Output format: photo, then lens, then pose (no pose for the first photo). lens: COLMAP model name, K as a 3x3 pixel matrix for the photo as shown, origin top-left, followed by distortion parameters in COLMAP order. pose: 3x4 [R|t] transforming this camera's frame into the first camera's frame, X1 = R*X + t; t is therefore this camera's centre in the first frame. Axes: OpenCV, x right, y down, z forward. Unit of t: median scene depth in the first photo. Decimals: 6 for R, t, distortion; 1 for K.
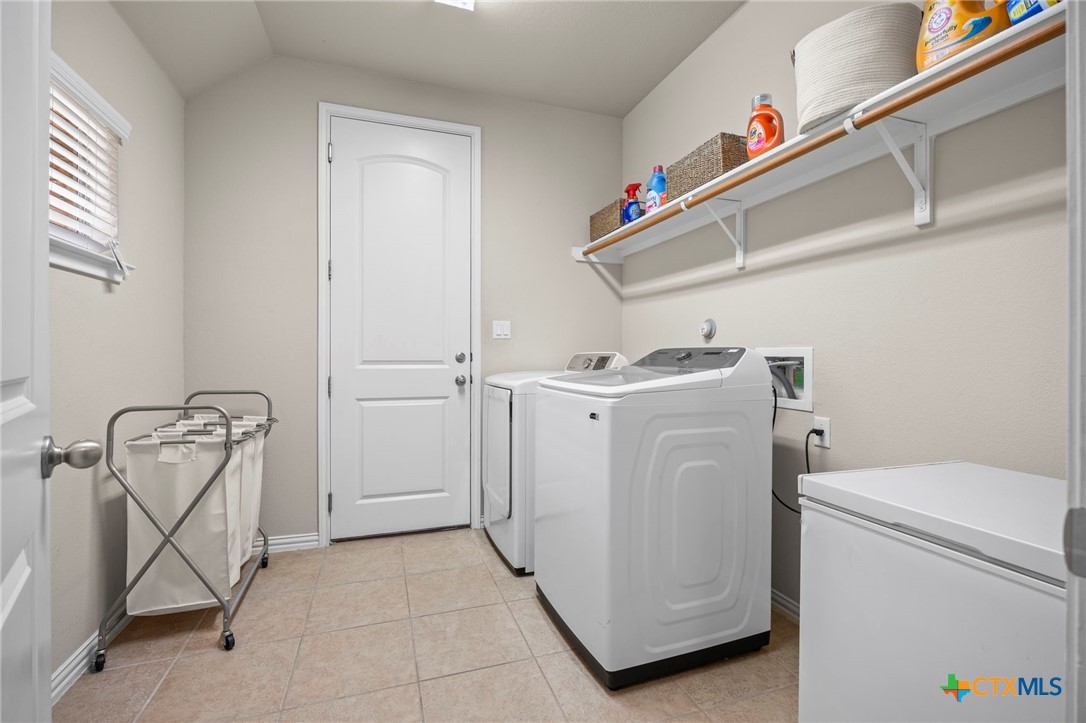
lens RADIAL K [[477.3, 0, 539.9], [0, 477.3, 355.2], [0, 0, 1]] dist [-0.013119, 0.000082]
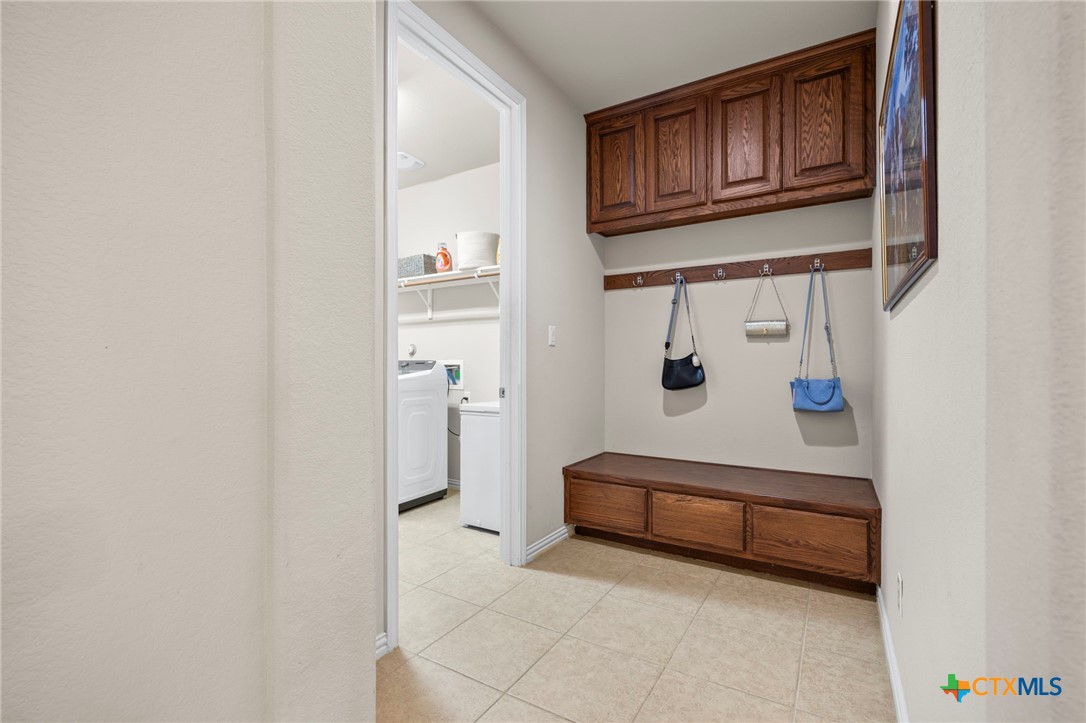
lens RADIAL K [[477.3, 0, 541.0], [0, 477.3, 364.8], [0, 0, 1]] dist [-0.013119, 0.000082]
pose [[0.776149, -0.003774, 0.630538, -0.541700], [0.003103, 0.999993, 0.002165, -0.000170], [-0.630542, 0.000276, 0.776155, -0.943134]]
